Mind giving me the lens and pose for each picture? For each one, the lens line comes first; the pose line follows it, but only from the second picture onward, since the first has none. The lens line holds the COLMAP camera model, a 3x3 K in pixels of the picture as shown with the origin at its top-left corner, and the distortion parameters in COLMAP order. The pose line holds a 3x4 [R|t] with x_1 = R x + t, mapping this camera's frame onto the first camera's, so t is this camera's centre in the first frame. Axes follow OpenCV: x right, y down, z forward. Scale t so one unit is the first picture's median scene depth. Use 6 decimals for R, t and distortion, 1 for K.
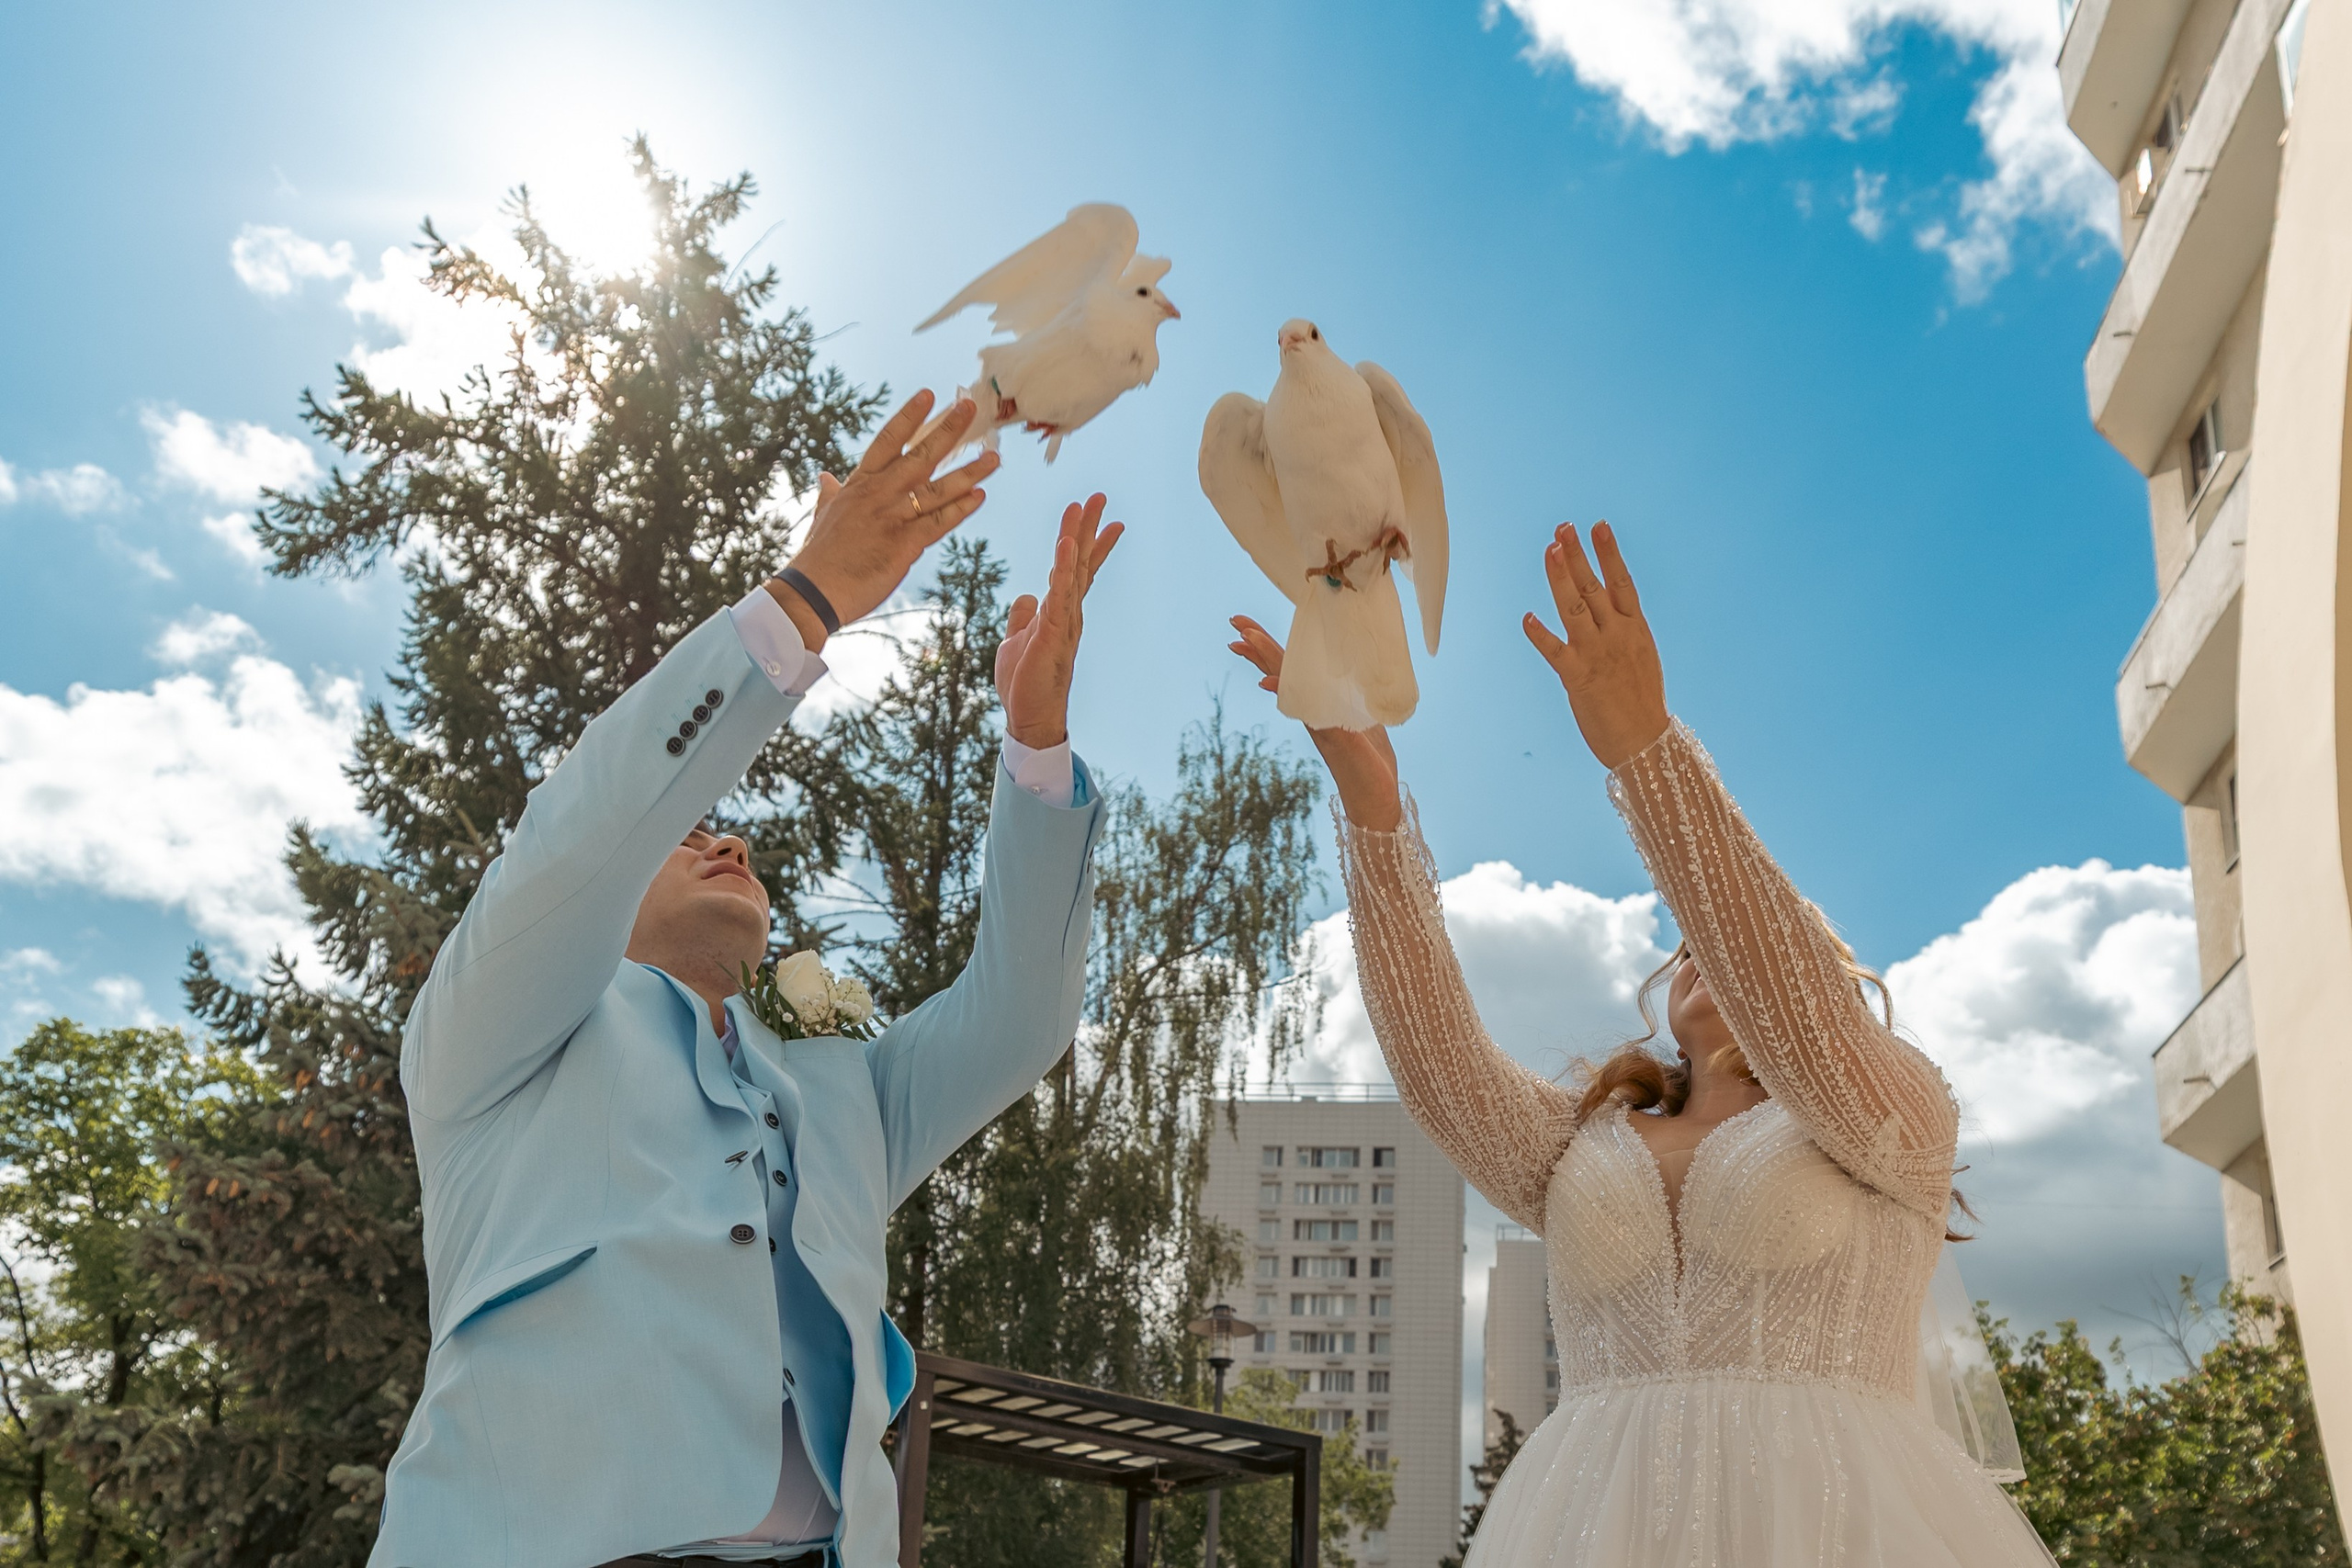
lens RADIAL K [[962.6, 0, 1176.0], [0, 962.6, 784.0], [0, 0, 1]] dist [0.000068, -0.000016]
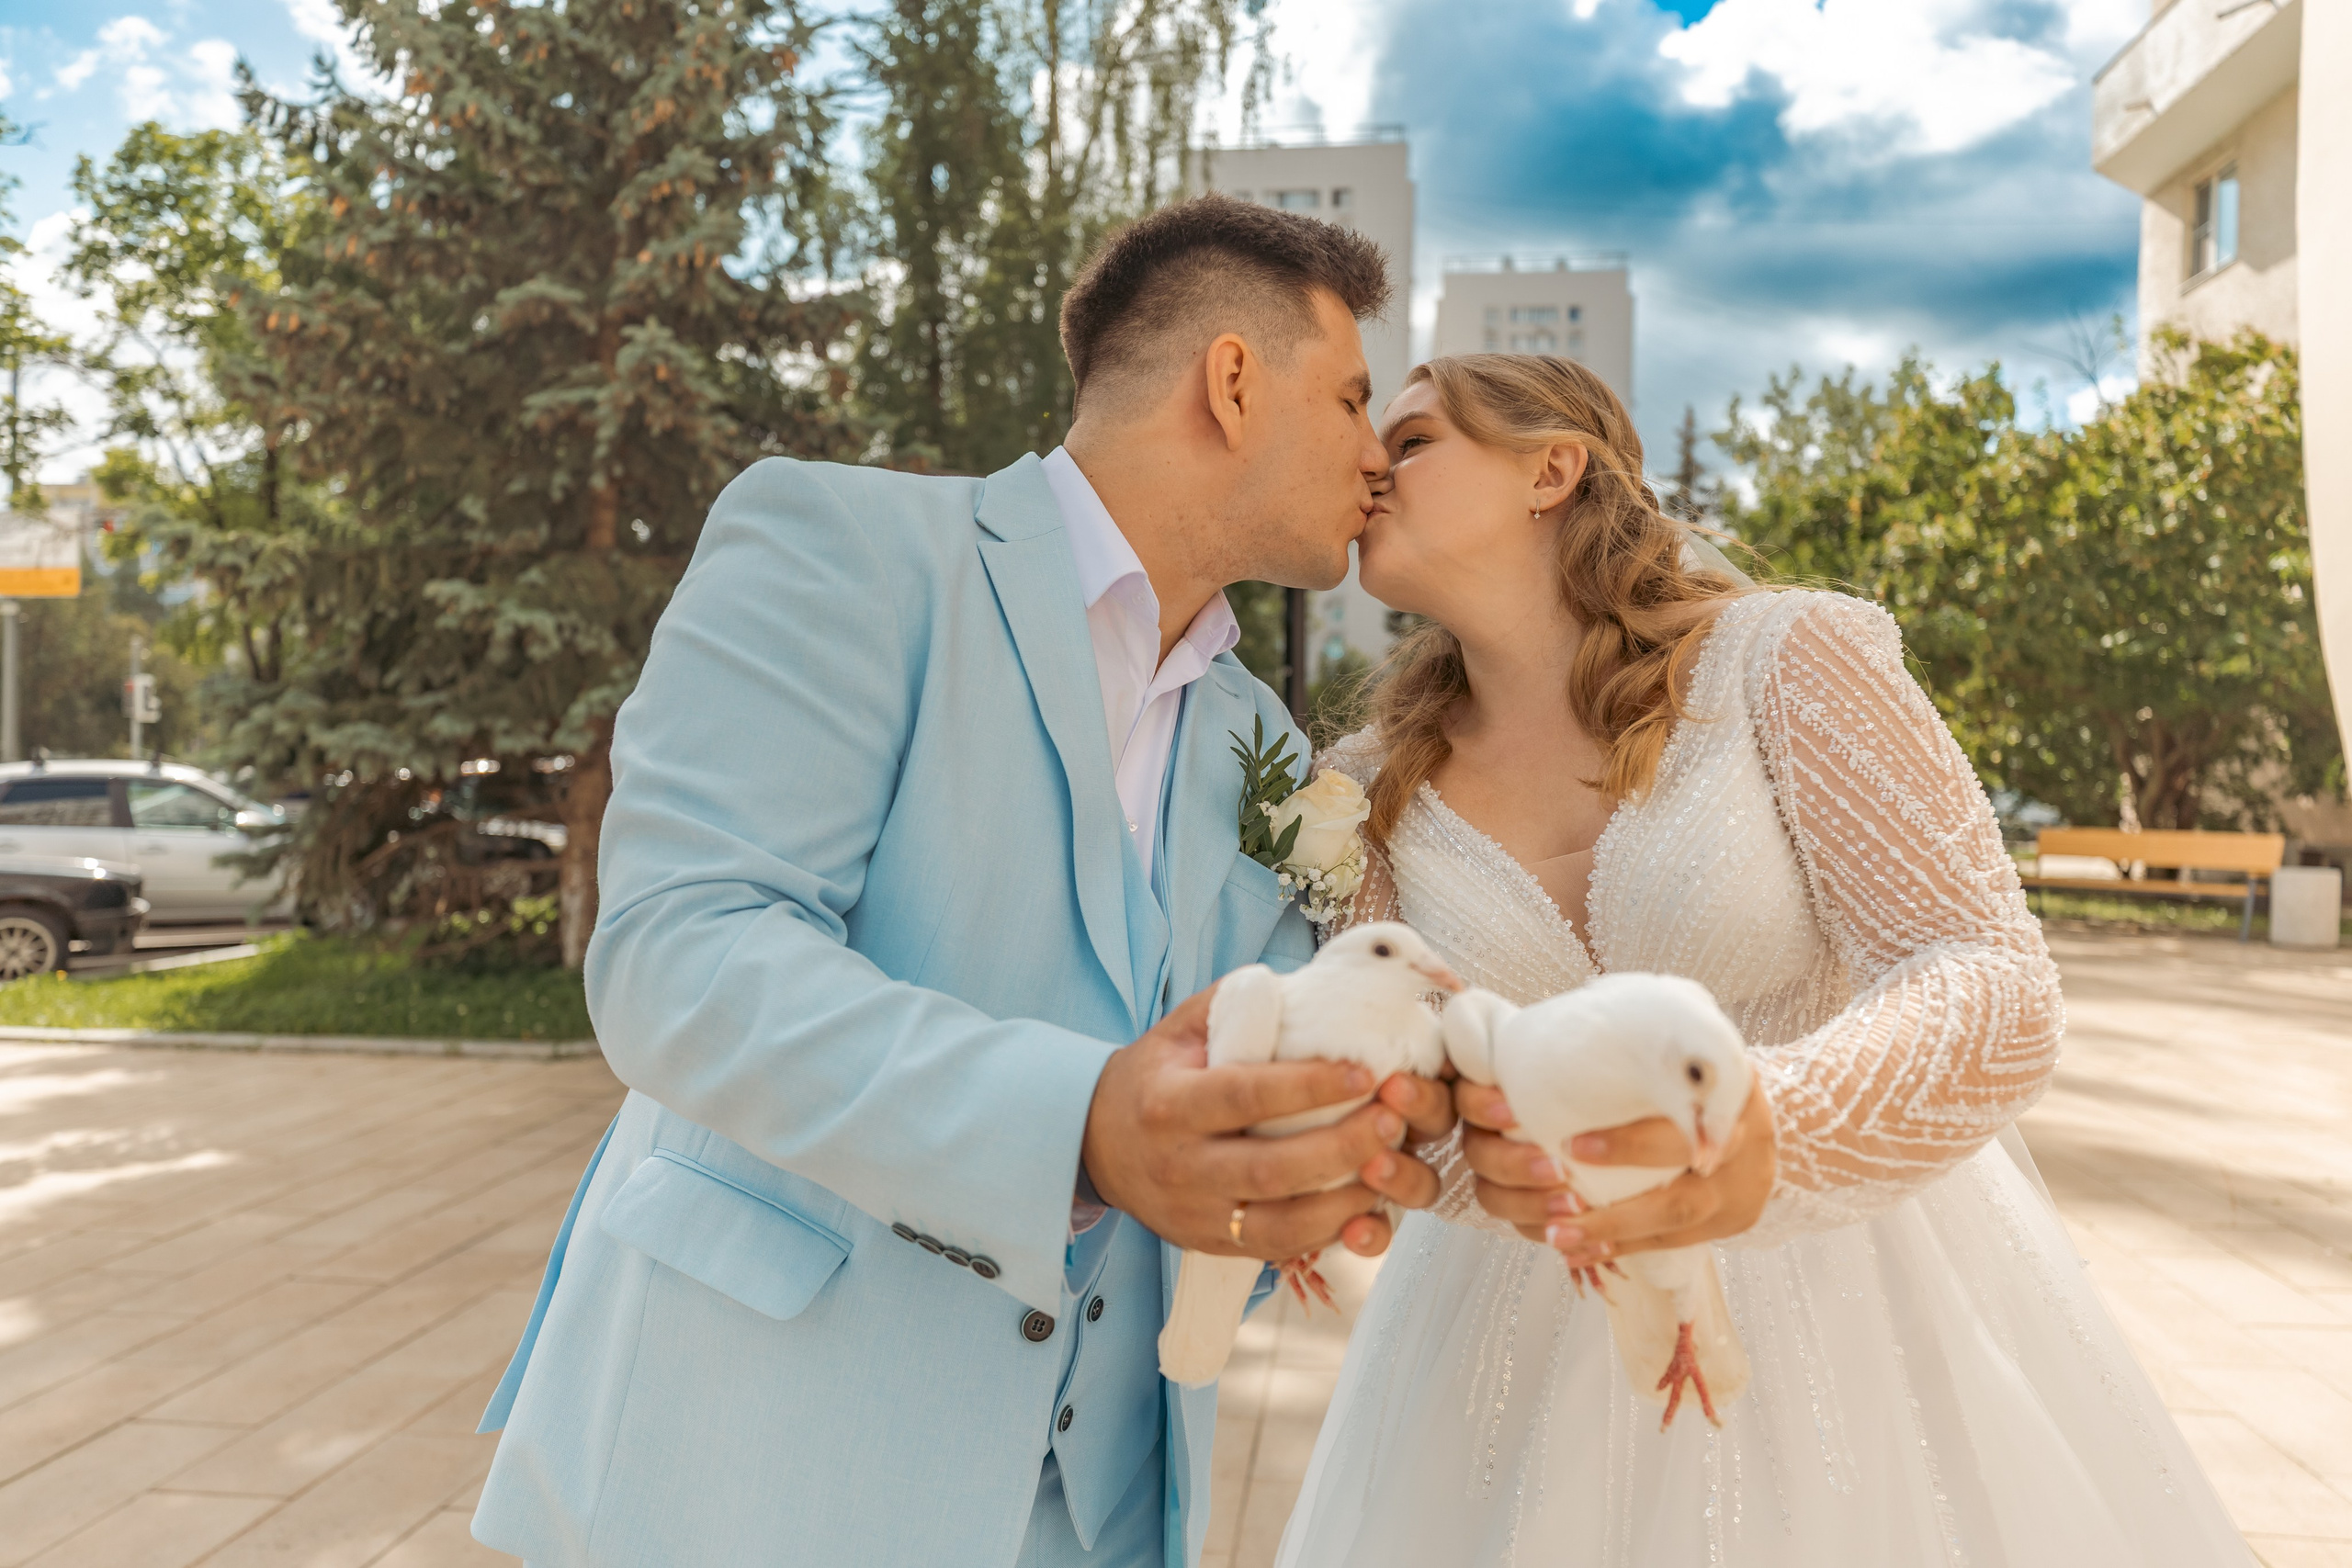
lens RADIAL K [[1759.1, 0, 1170.8], [0, 1759.1, 842.2], [0, 0, 1]] dist [0.010145, 0.003579]
pose [[0.998307, -0.021976, -0.053862, 0.106043], [0.039194, 0.938298, 0.343599, 0.362674], [0.042988, -0.345128, 0.937571, -1.124413]]
